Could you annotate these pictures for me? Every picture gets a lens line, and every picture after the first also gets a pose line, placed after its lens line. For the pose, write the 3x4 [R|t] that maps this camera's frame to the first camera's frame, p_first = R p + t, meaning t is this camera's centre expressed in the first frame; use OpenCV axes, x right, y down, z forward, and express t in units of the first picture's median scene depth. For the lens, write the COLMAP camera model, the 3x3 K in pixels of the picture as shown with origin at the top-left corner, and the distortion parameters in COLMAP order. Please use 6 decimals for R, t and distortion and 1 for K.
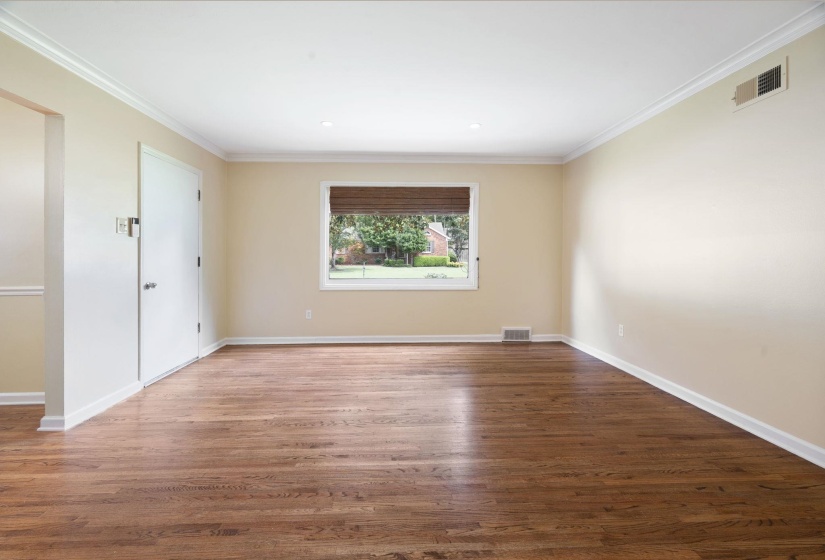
lens RADIAL K [[366.5, 0, 409.6], [0, 366.5, 265.9], [0, 0, 1]] dist [0.000158, 0.000425]
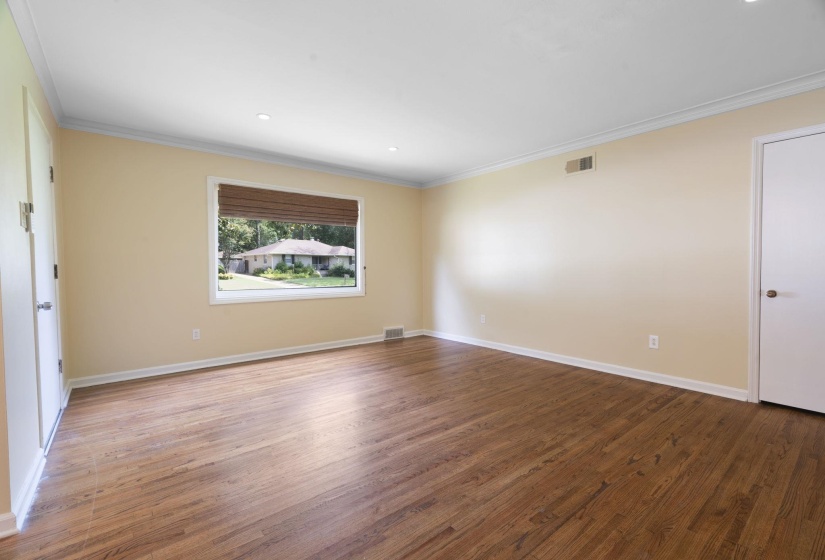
lens RADIAL K [[366.7, 0, 412.7], [0, 366.7, 285.9], [0, 0, 1]] dist [-0.001119, 0.000104]
pose [[0.804959, -0.031356, 0.592501, -0.434067], [0.016884, 0.999409, 0.029952, 0.006287], [-0.593090, -0.014107, 0.805012, 0.046846]]
